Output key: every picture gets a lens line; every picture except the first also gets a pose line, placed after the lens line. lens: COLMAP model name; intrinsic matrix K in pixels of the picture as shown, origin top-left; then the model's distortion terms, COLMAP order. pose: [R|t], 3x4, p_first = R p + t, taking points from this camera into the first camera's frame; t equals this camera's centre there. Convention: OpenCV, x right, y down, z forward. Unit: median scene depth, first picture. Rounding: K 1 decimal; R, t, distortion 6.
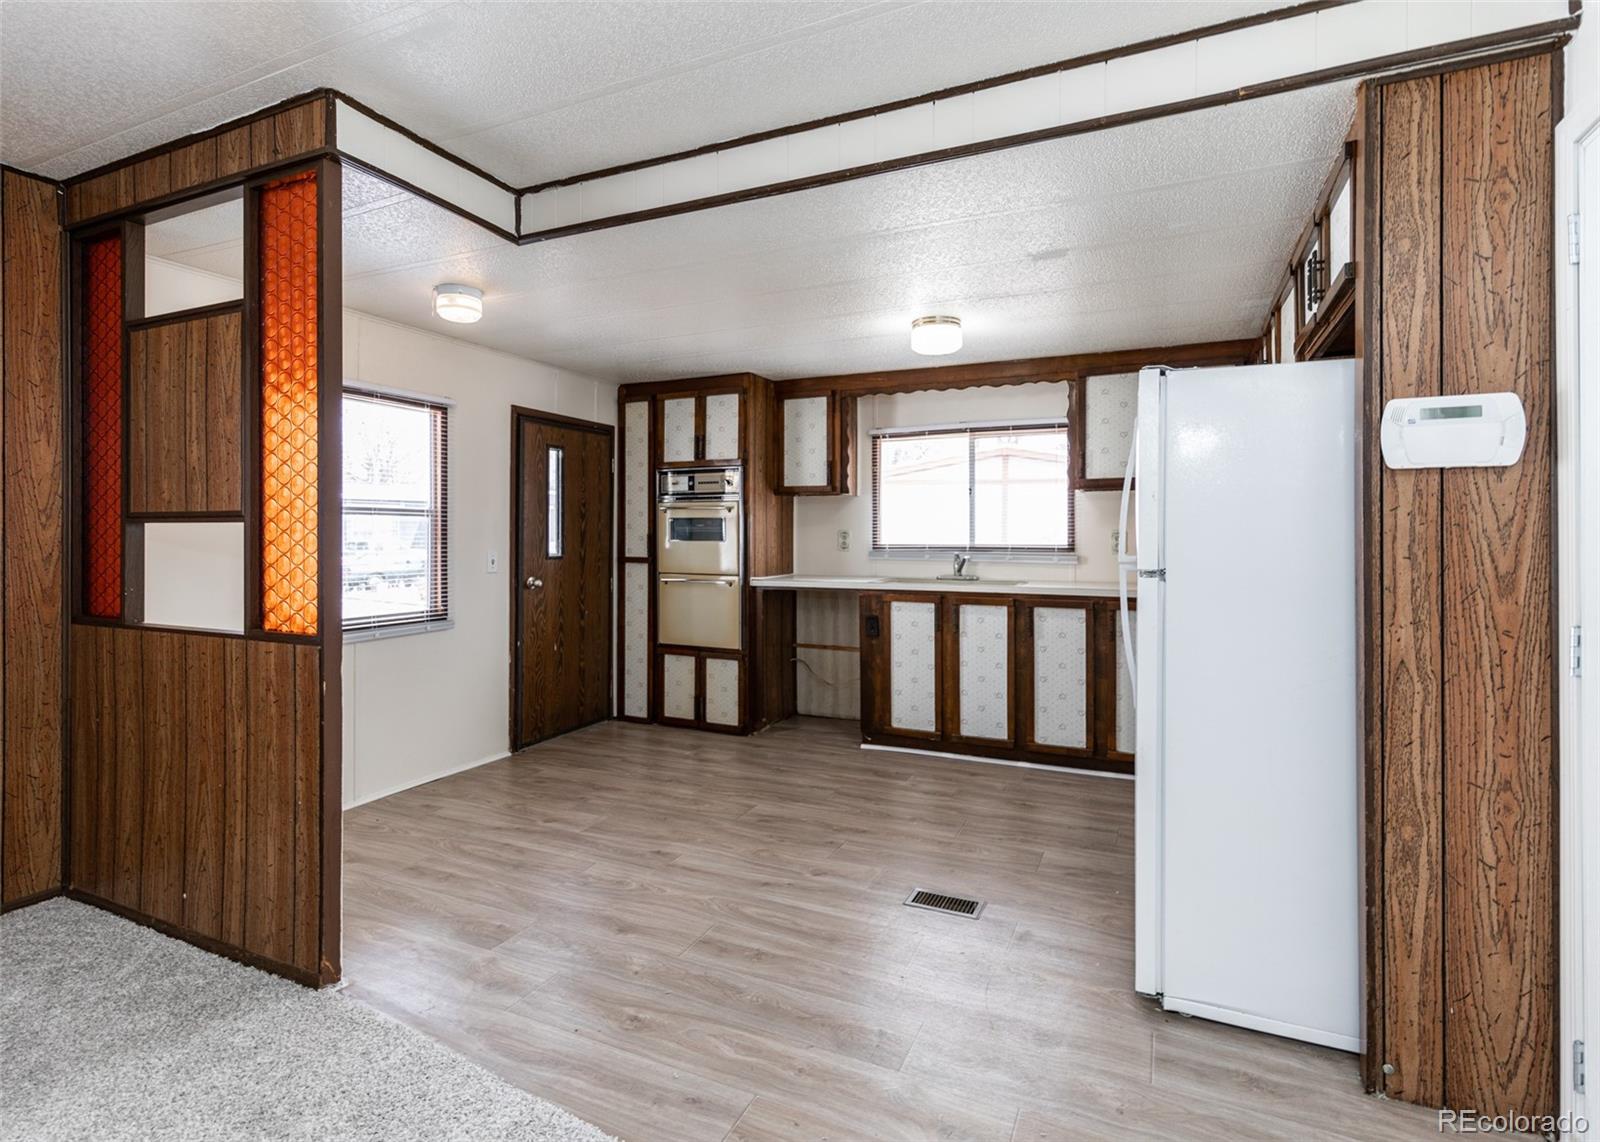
lens RADIAL K [[790.0, 0, 807.9], [0, 790.0, 528.7], [0, 0, 1]] dist [0.010813, -0.001384]
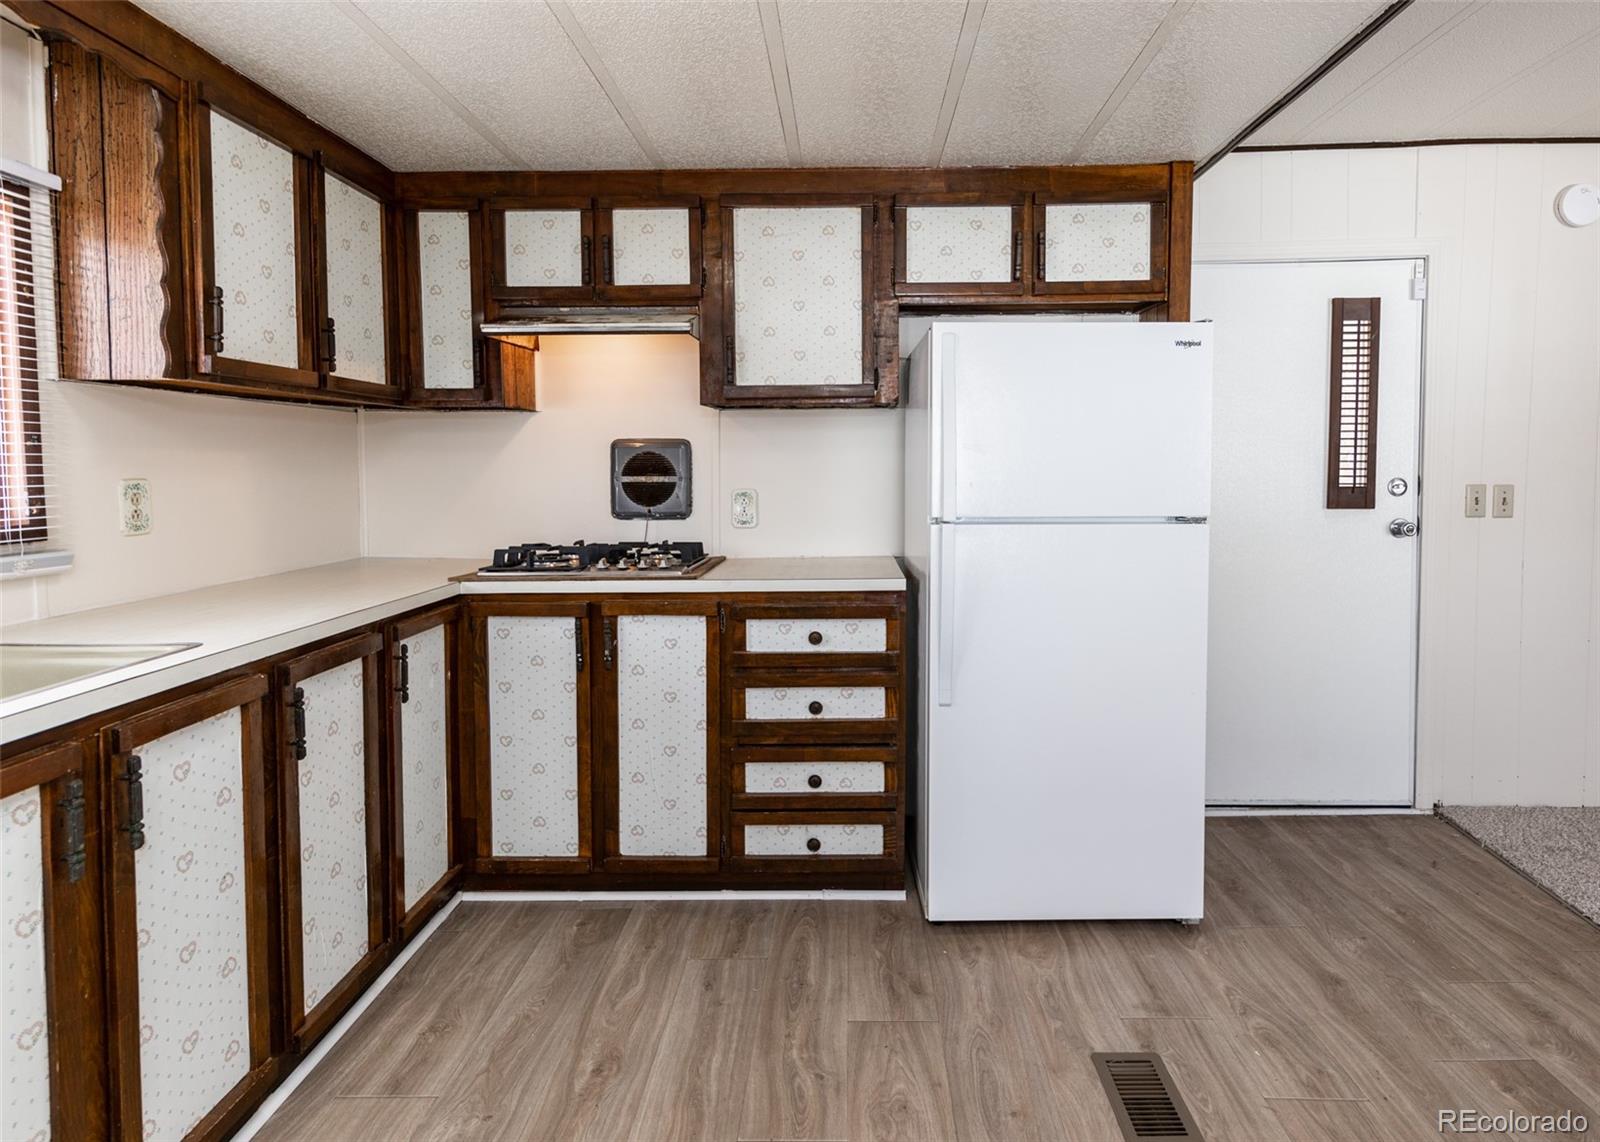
lens RADIAL K [[845.5, 0, 843.3], [0, 845.5, 503.2], [0, 0, 1]] dist [0.011137, -0.003835]
pose [[-0.397862, -0.042675, 0.916452, -0.188023], [-0.002096, 0.998957, 0.045607, -0.007422], [-0.917443, 0.016225, -0.397536, 0.874798]]
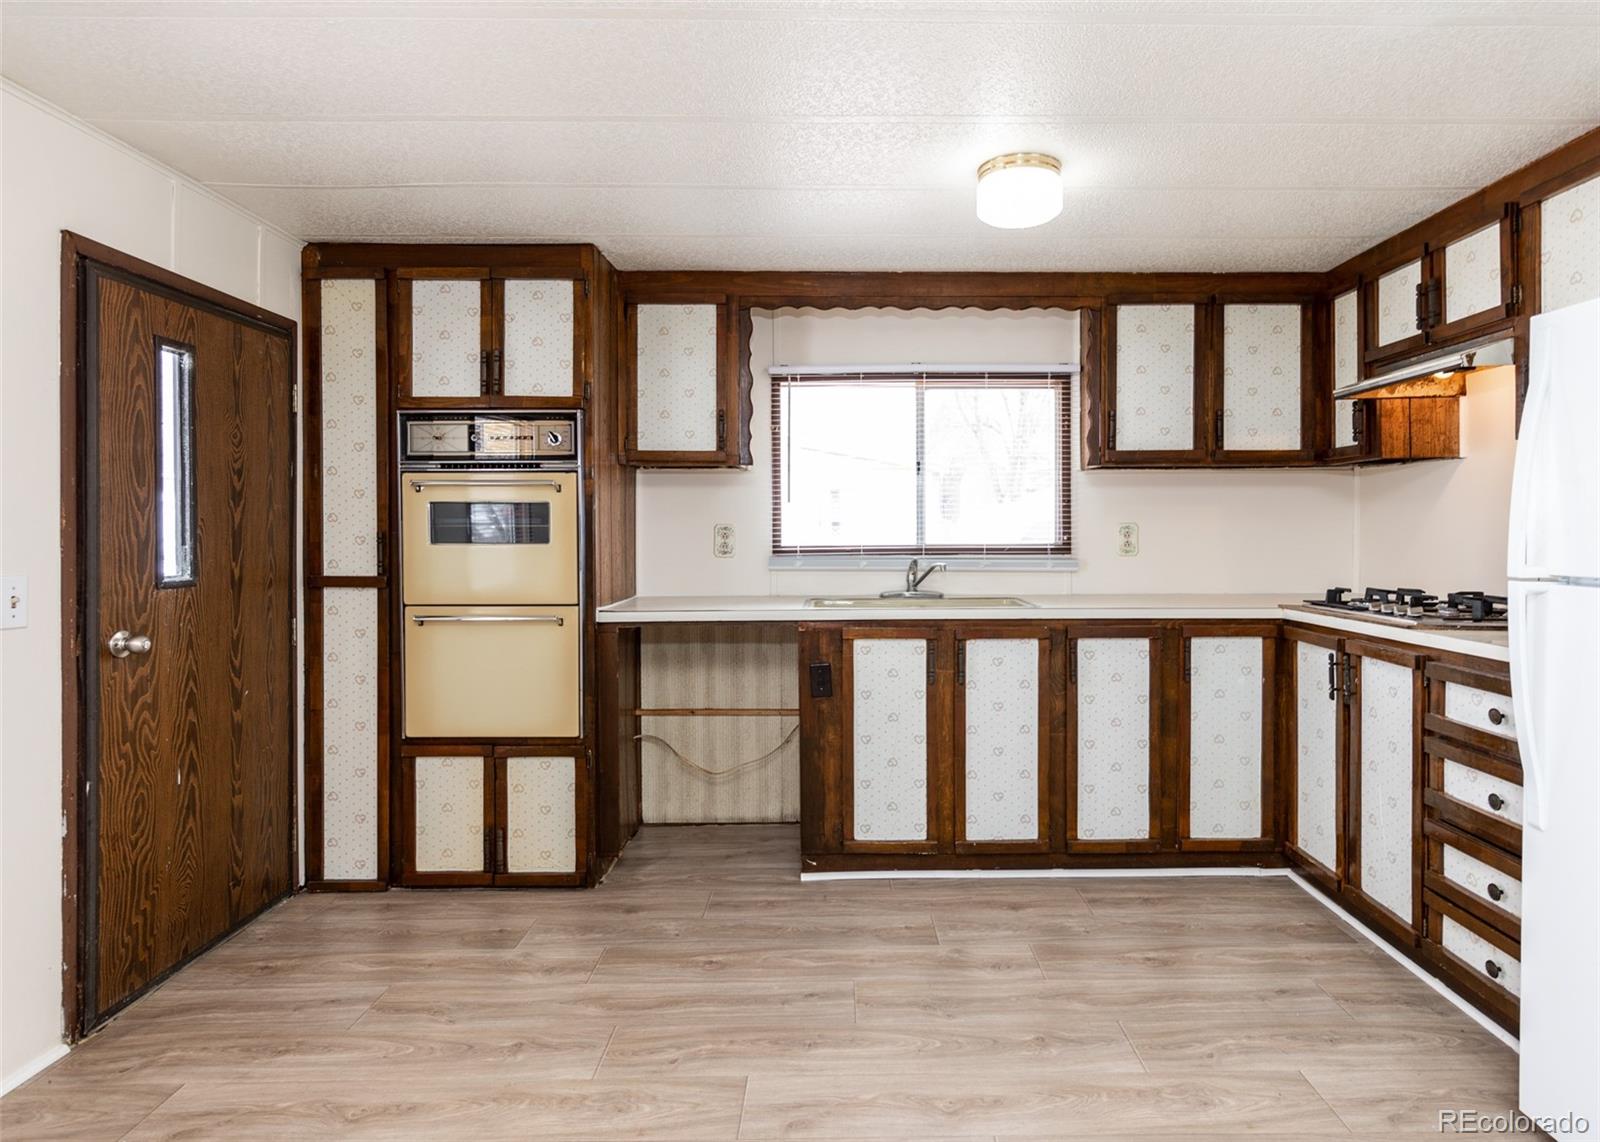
lens RADIAL K [[887.0, 0, 854.4], [0, 887.0, 530.8], [0, 0, 1]] dist [0.012415, -0.002084]
pose [[0.904552, -0.005050, 0.426333, -0.195568], [0.001441, 0.999960, 0.008787, 0.001301], [-0.426361, -0.007334, 0.904523, 0.381973]]
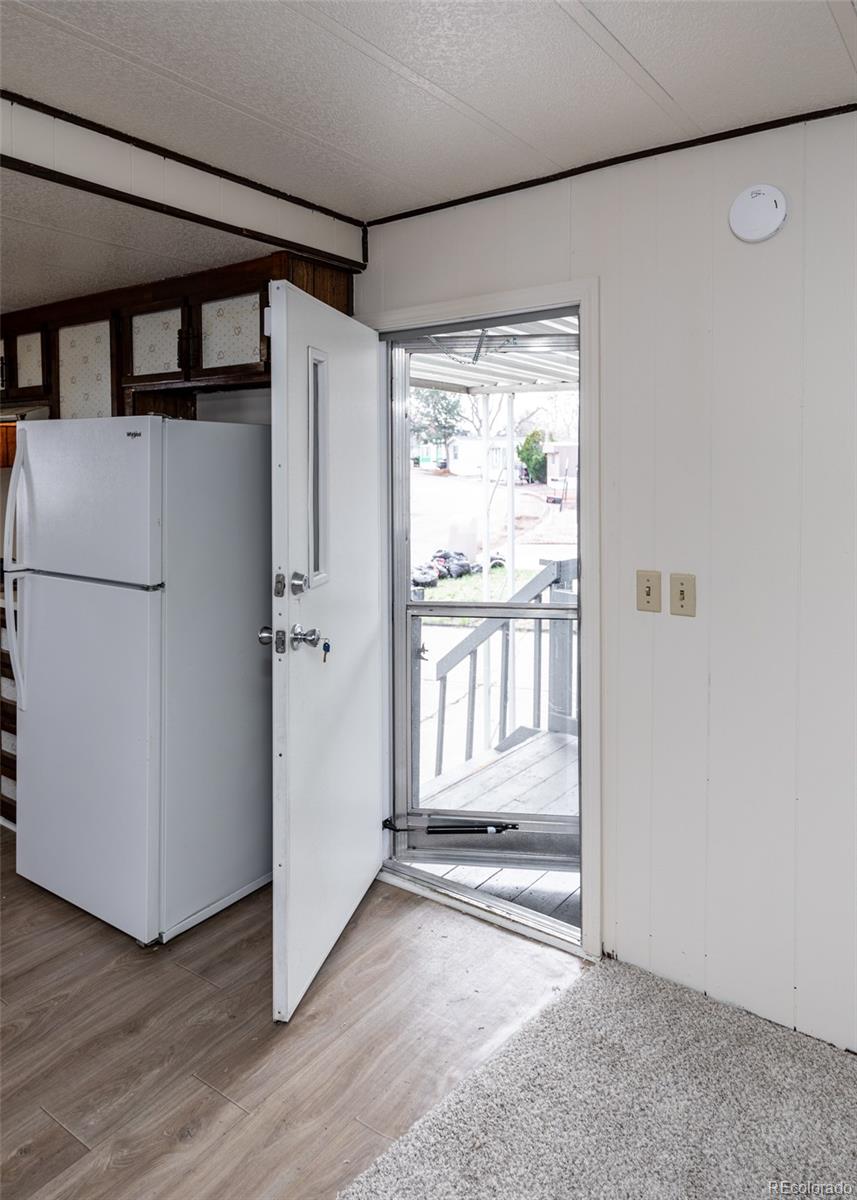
lens RADIAL K [[801.5, 0, 416.4], [0, 801.5, 470.0], [0, 0, 1]] dist [0.000982, -0.000359]
pose [[0.203619, -0.013222, 0.978961, -0.307455], [-0.005650, 0.999876, 0.014680, -0.065130], [-0.979034, -0.008520, 0.203519, 0.173839]]
